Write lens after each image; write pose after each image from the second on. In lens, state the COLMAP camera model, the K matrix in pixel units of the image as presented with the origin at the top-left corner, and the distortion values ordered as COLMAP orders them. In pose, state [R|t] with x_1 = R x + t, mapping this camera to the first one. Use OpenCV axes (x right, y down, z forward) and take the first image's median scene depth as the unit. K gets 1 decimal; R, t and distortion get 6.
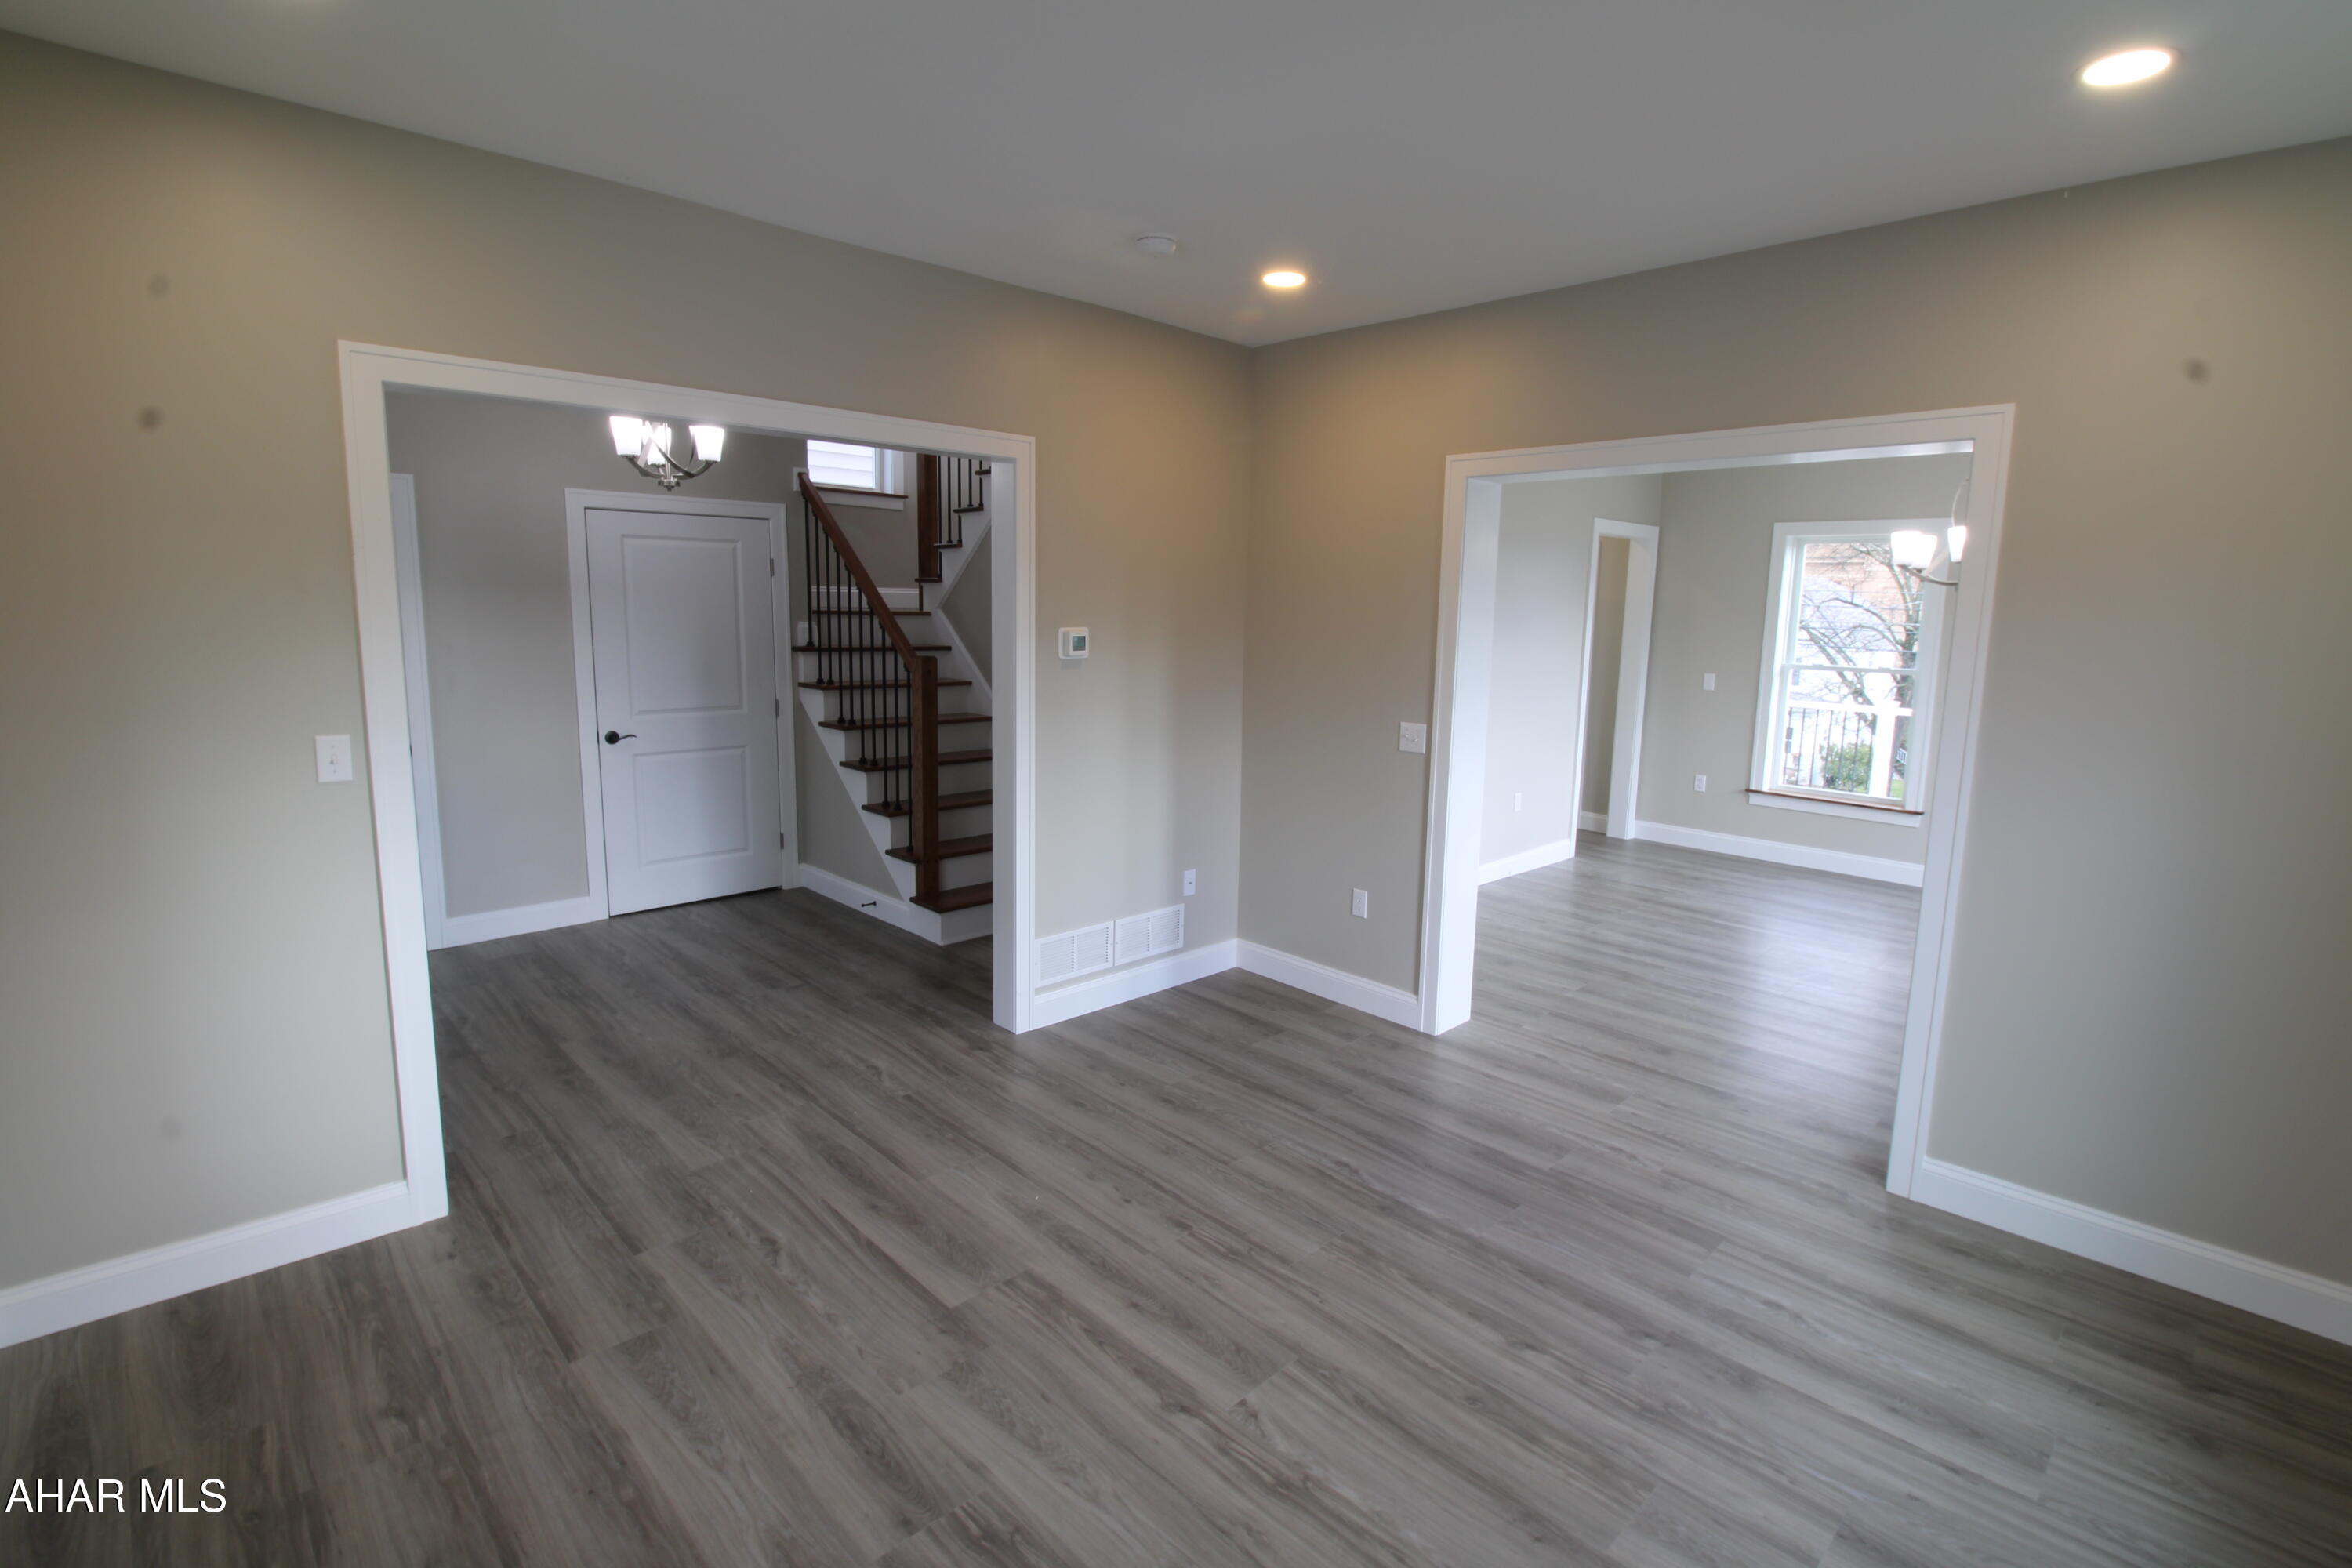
lens RADIAL K [[1106.6, 0, 1184.8], [0, 1106.6, 757.0], [0, 0, 1]] dist [-0.001848, -0.016537]
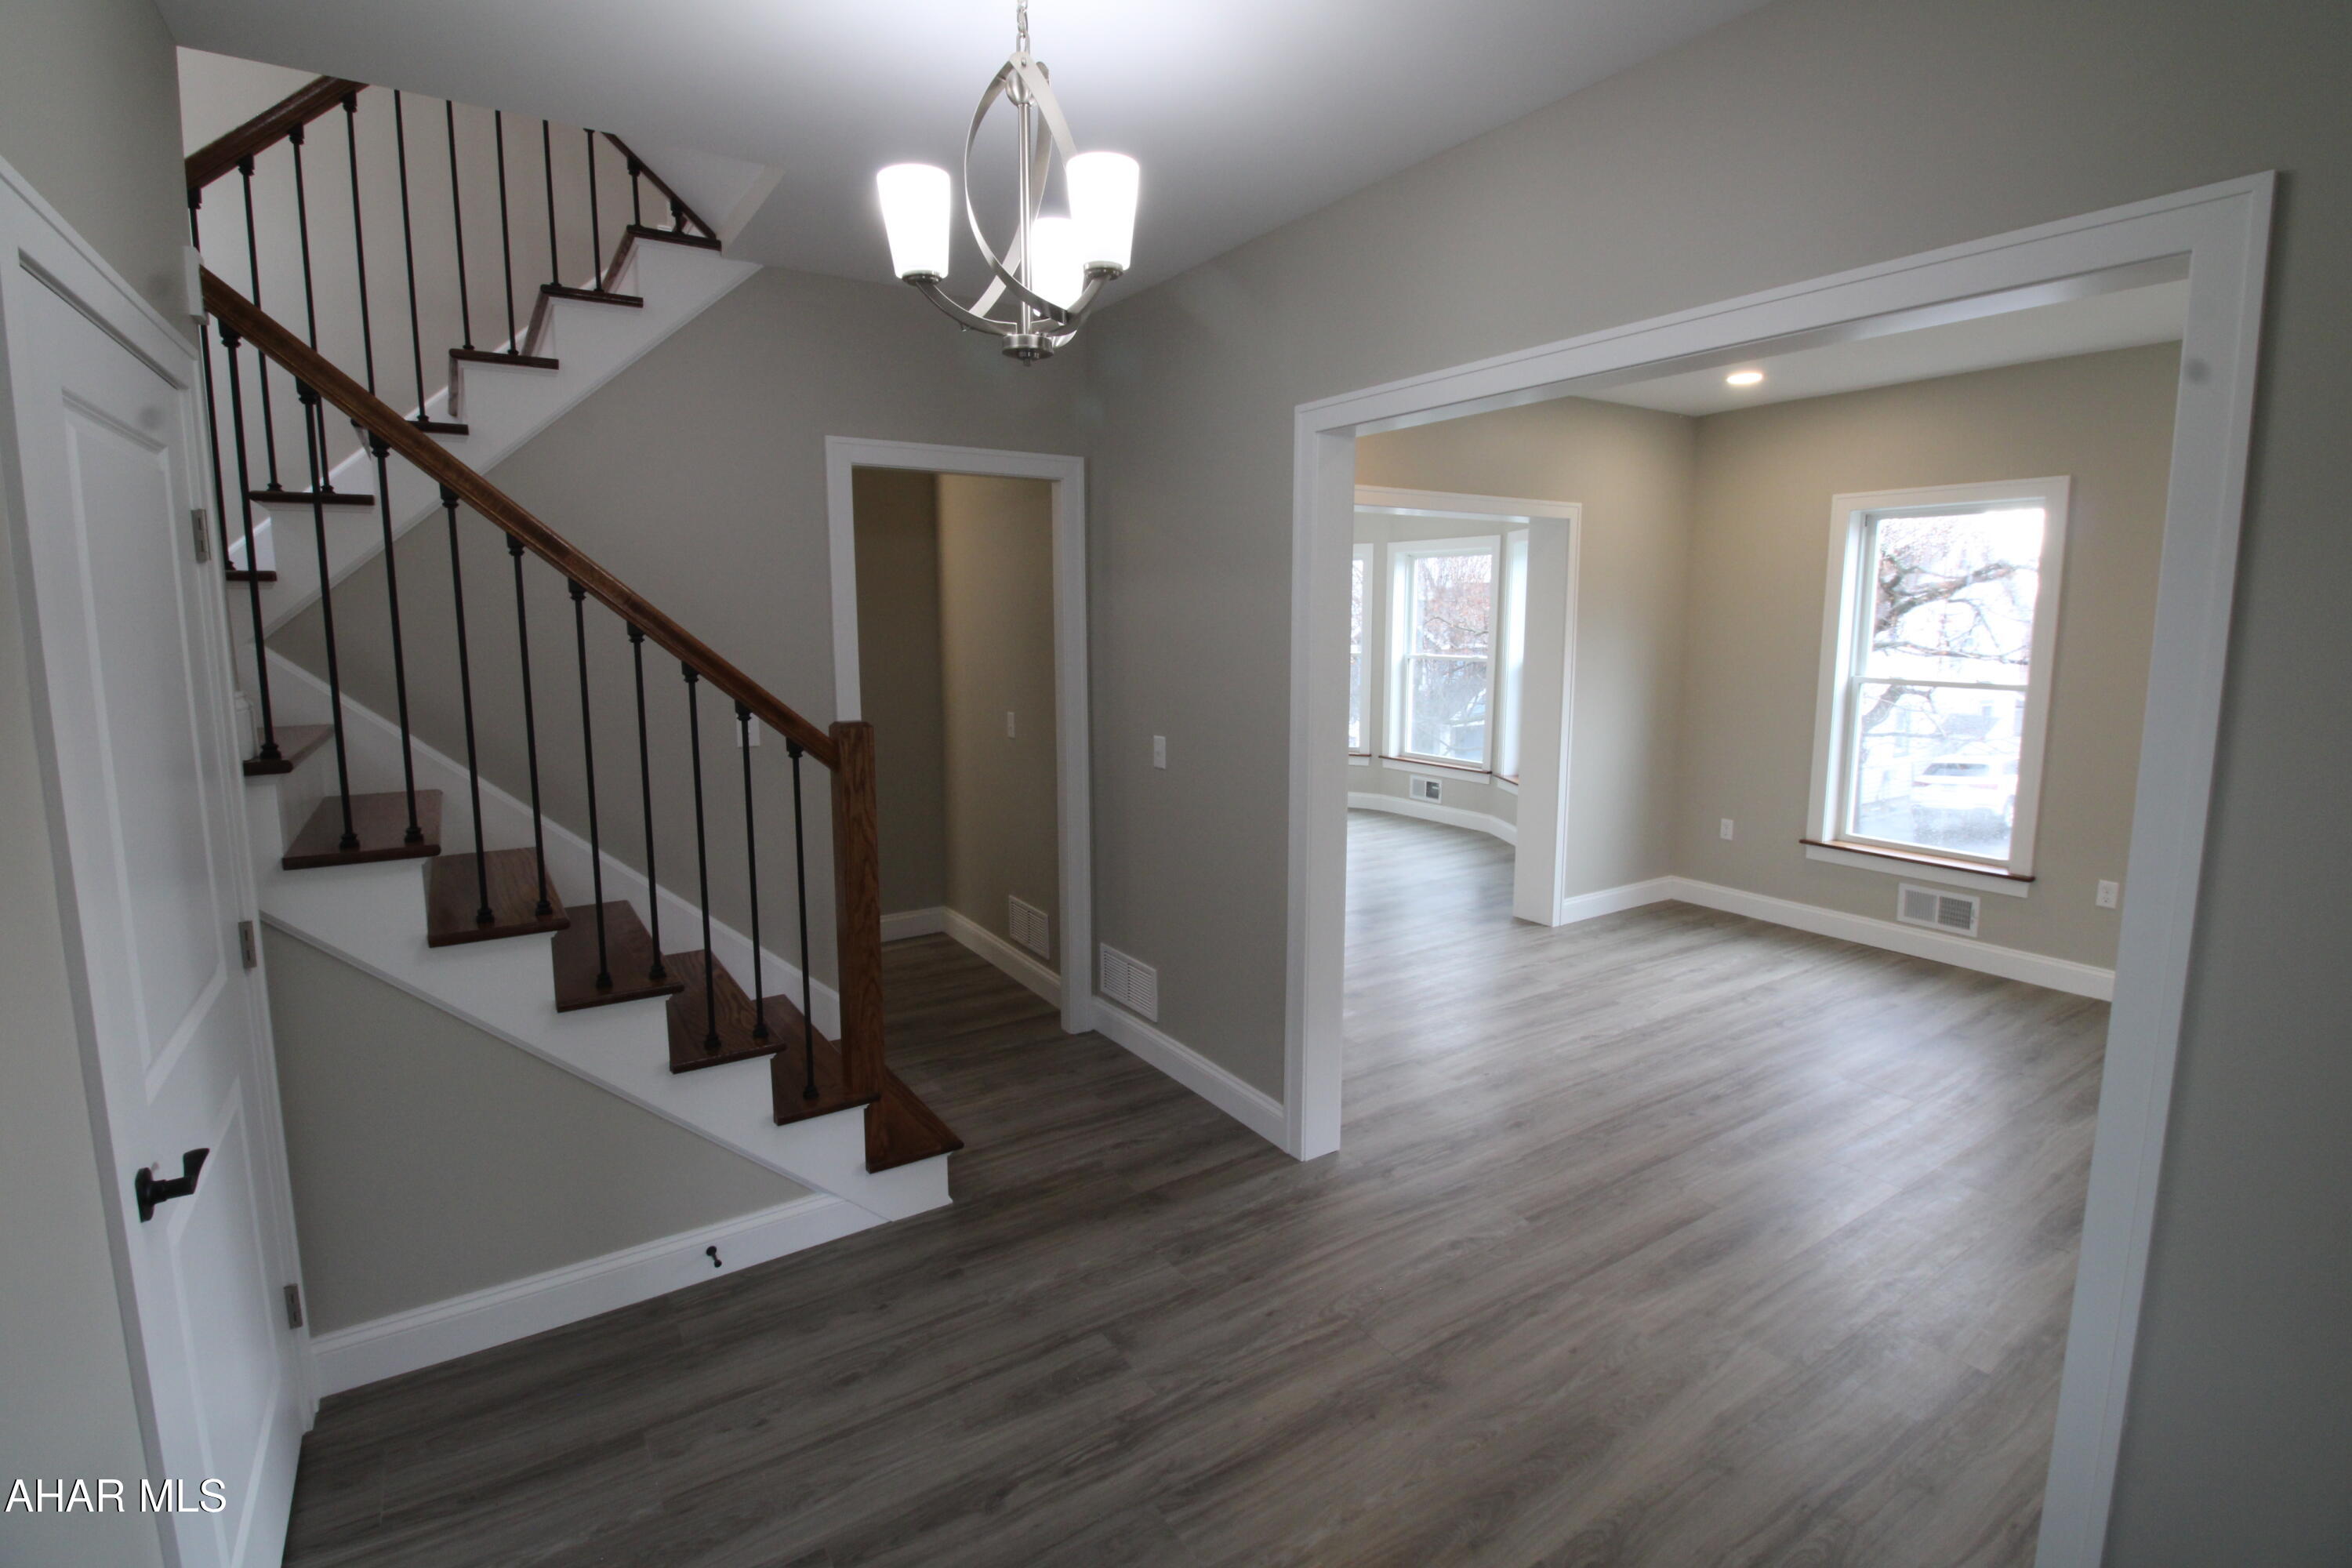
lens RADIAL K [[1094.4, 0, 1164.9], [0, 1094.4, 759.7], [0, 0, 1]] dist [0.003274, -0.015297]
pose [[0.186874, -0.147311, 0.971276, -0.684373], [0.145368, 0.981955, 0.120961, -0.108486], [-0.971569, 0.118588, 0.204916, 0.695496]]
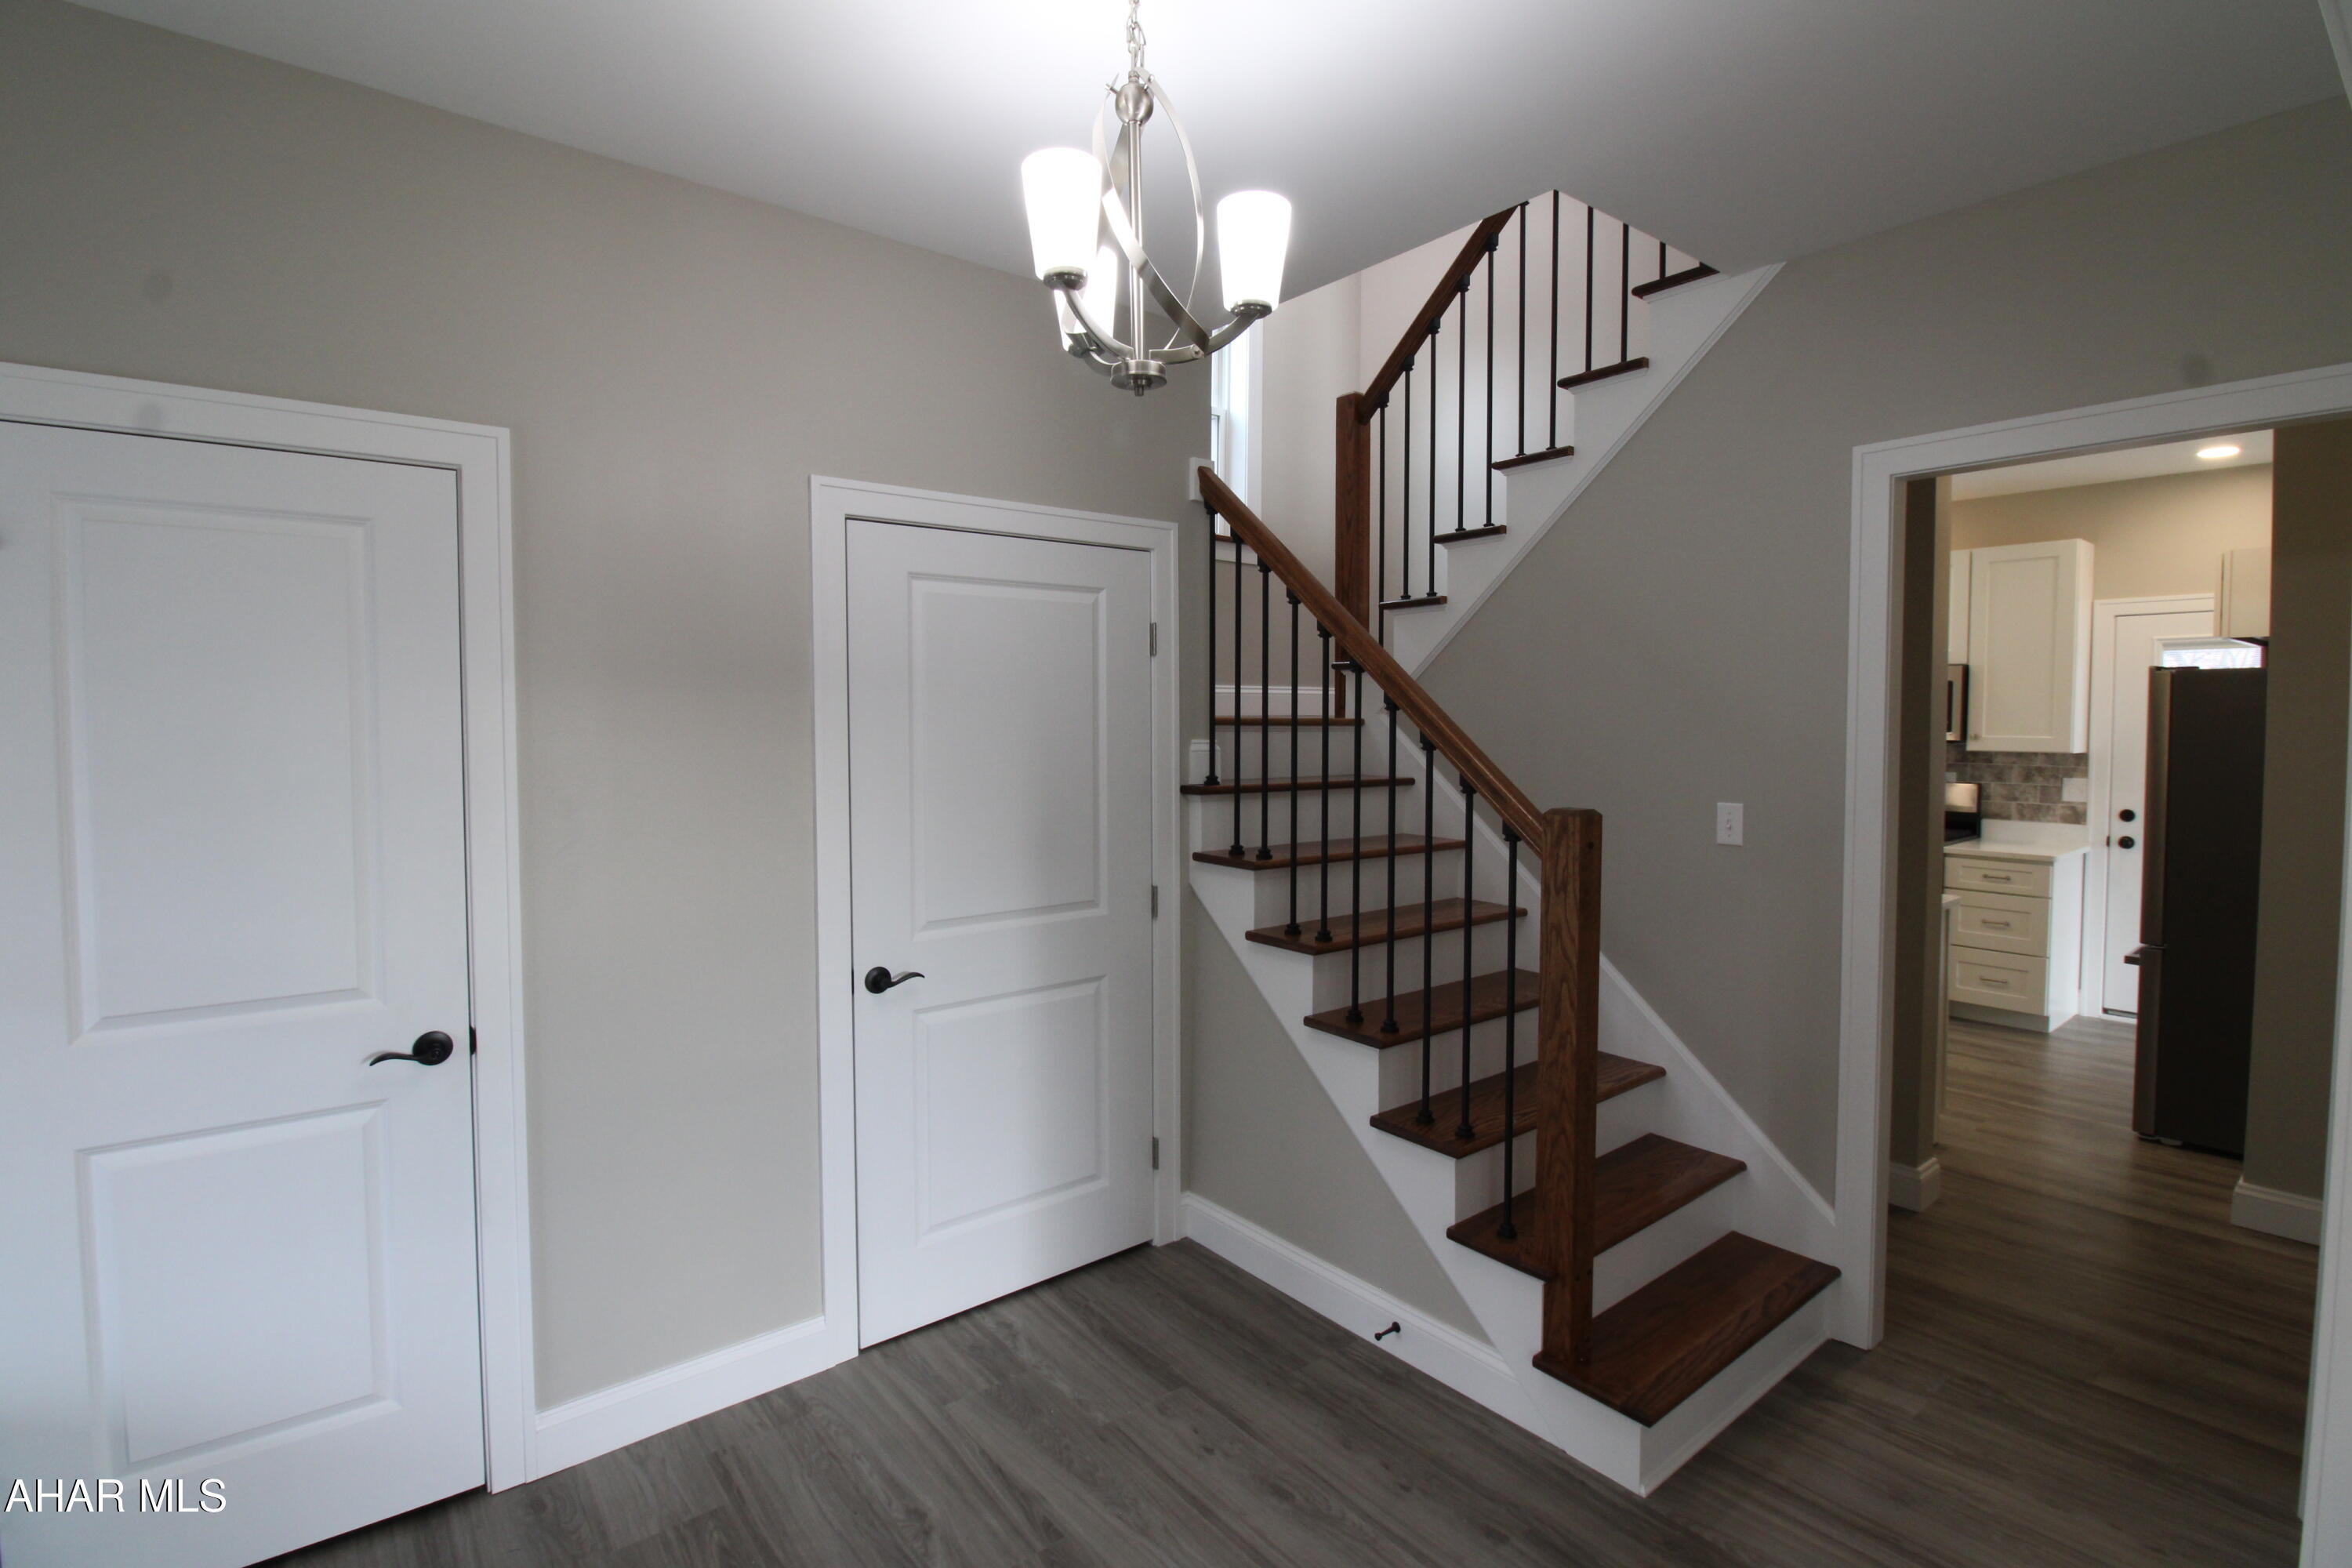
lens RADIAL K [[1094.4, 0, 1164.9], [0, 1094.4, 759.7], [0, 0, 1]] dist [0.003274, -0.015297]
pose [[0.995465, -0.014608, -0.093999, -0.338209], [0.004904, 0.994705, -0.102655, -0.062832], [0.095001, 0.101728, 0.990266, 0.511685]]
